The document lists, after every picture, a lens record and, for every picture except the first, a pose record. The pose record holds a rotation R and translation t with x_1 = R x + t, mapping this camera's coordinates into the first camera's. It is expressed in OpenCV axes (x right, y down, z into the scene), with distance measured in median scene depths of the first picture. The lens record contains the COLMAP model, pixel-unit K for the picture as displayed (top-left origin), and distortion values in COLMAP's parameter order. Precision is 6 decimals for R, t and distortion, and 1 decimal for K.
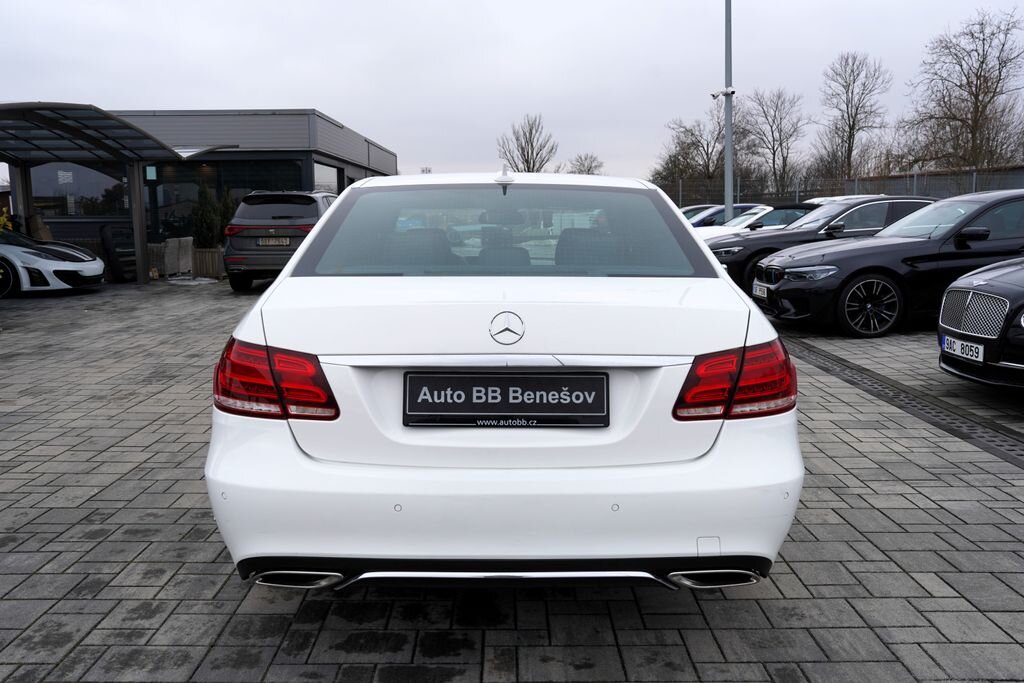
lens RADIAL K [[852.2, 0, 511.0], [0, 852.2, 343.2], [0, 0, 1]] dist [-0.049154, 0.072593]
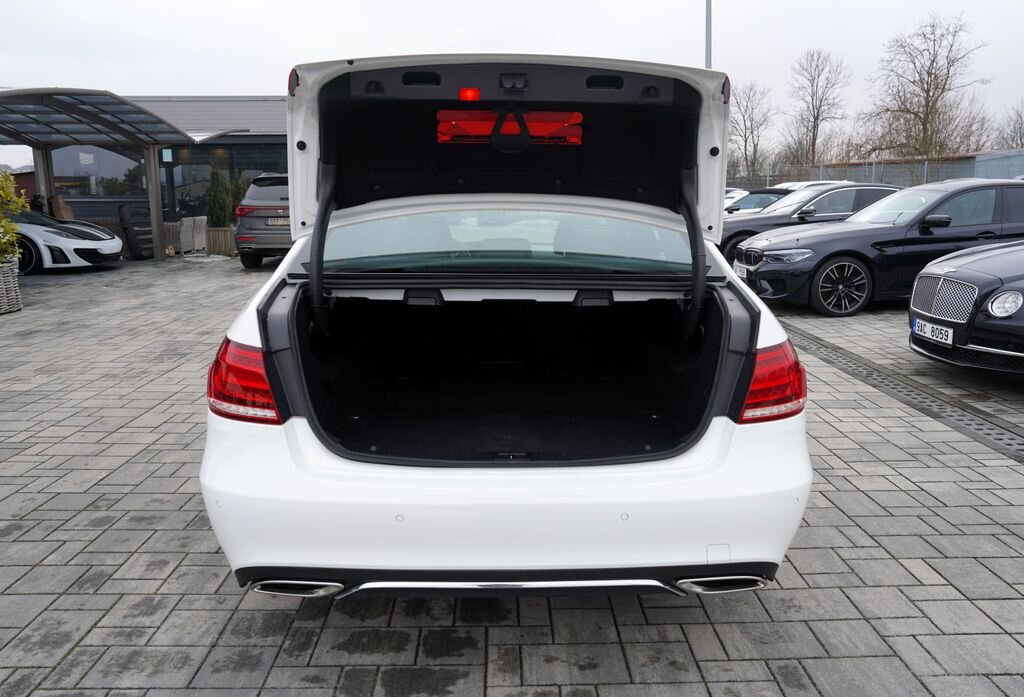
lens RADIAL K [[781.3, 0, 527.5], [0, 781.3, 346.1], [0, 0, 1]] dist [-0.081221, 0.073916]
pose [[0.999543, 0.001826, 0.030172, -0.003704], [-0.003098, 0.999106, 0.042157, -0.009369], [-0.030068, -0.042231, 0.998655, 0.030611]]
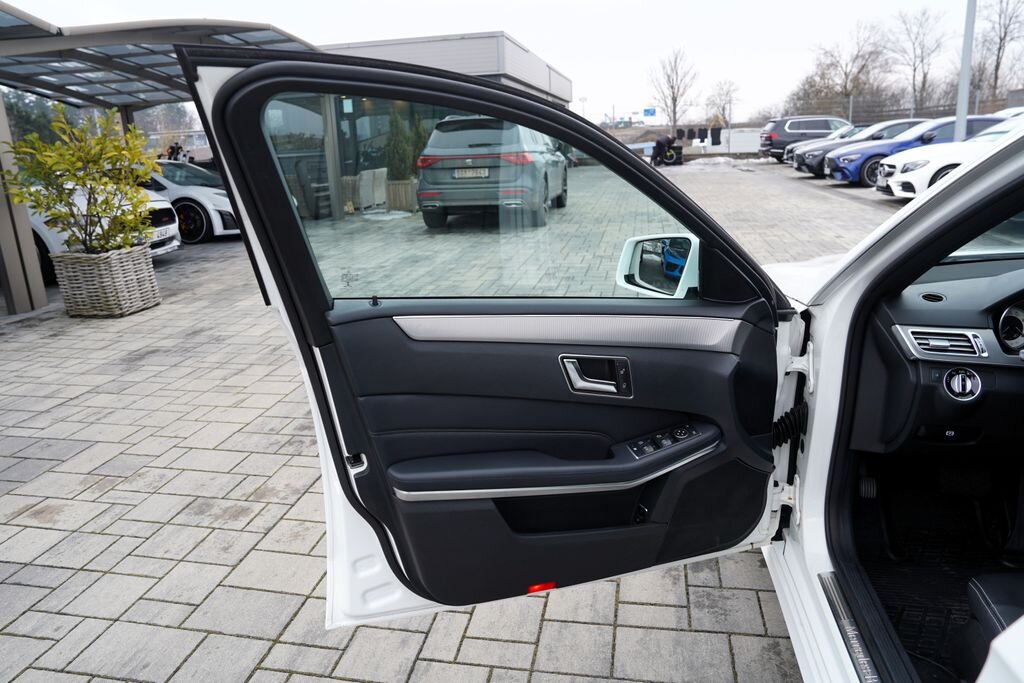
lens RADIAL K [[703.9, 0, 512.7], [0, 703.9, 334.4], [0, 0, 1]] dist [-0.090782, 0.057570]
pose [[0.981219, 0.017015, -0.192144, -0.142861], [0.006972, 0.992323, 0.123478, -0.065565], [0.192770, -0.122499, 0.973568, 0.424499]]
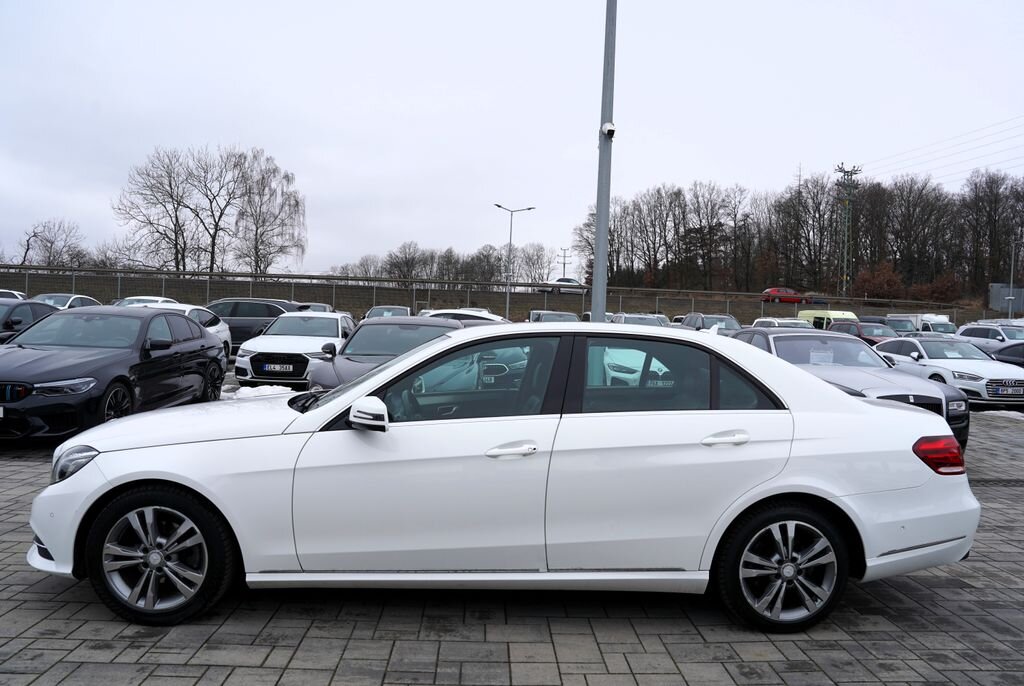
lens RADIAL K [[715.9, 0, 520.9], [0, 715.9, 310.6], [0, 0, 1]] dist [-0.091249, 0.058108]
pose [[-0.039349, 0.030875, 0.998748, -0.482208], [0.114905, 0.993032, -0.026172, -0.090707], [-0.992597, 0.113732, -0.042623, 0.518267]]
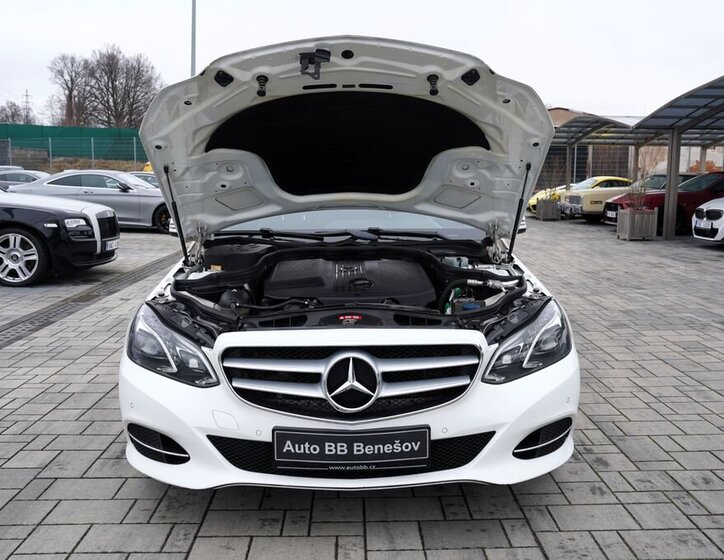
lens RADIAL K [[689.2, 0, 356.6], [0, 689.2, 276.5], [0, 0, 1]] dist [-0.023373, 0.000000]
pose [[-0.999982, 0.005688, 0.002002, -0.012742], [0.006023, 0.957587, 0.288082, -0.155269], [-0.000279, 0.288088, -0.957604, 1.031955]]
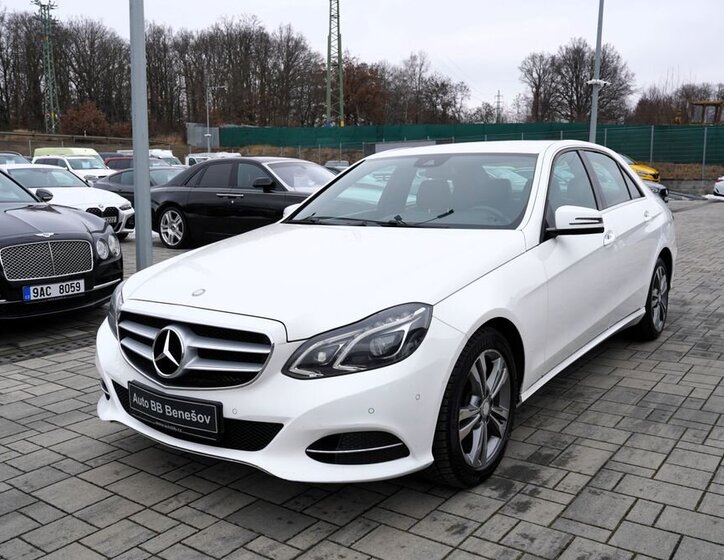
lens RADIAL K [[689.2, 0, 357.5], [0, 689.2, 276.5], [0, 0, 1]] dist [-0.023373, 0.000000]
pose [[-0.797027, -0.070896, 0.599767, -0.250290], [0.109386, 0.959716, 0.258806, -0.140942], [-0.593955, 0.271881, -0.757165, 0.961202]]
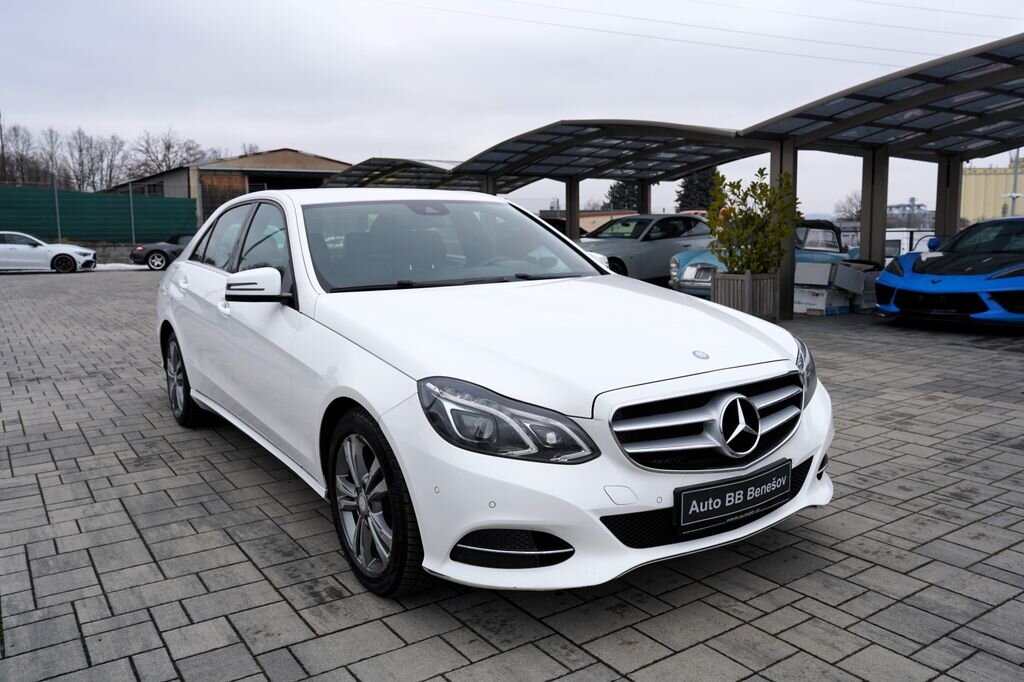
lens RADIAL K [[809.6, 0, 514.0], [0, 809.6, 344.2], [0, 0, 1]] dist [-0.046174, 0.036953]
pose [[-0.834391, 0.093675, -0.543155, 0.210374], [-0.065631, 0.961554, 0.266657, -0.141141], [0.547252, 0.258144, -0.796164, 0.971458]]
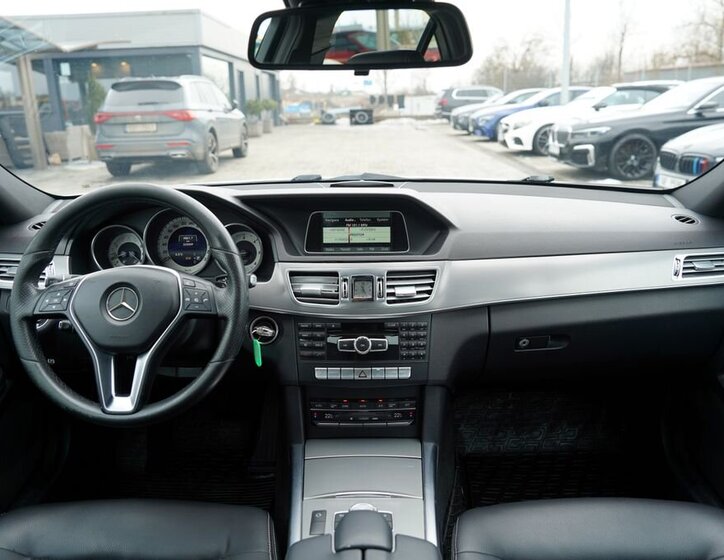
lens RADIAL K [[578.6, 0, 353.4], [0, 578.6, 271.4], [0, 0, 1]] dist [-0.083097, 0.034237]
pose [[0.999399, -0.006554, -0.034050, -0.003486], [0.011136, 0.990624, 0.136162, -0.060416], [0.032838, -0.136459, 0.990101, 0.470711]]
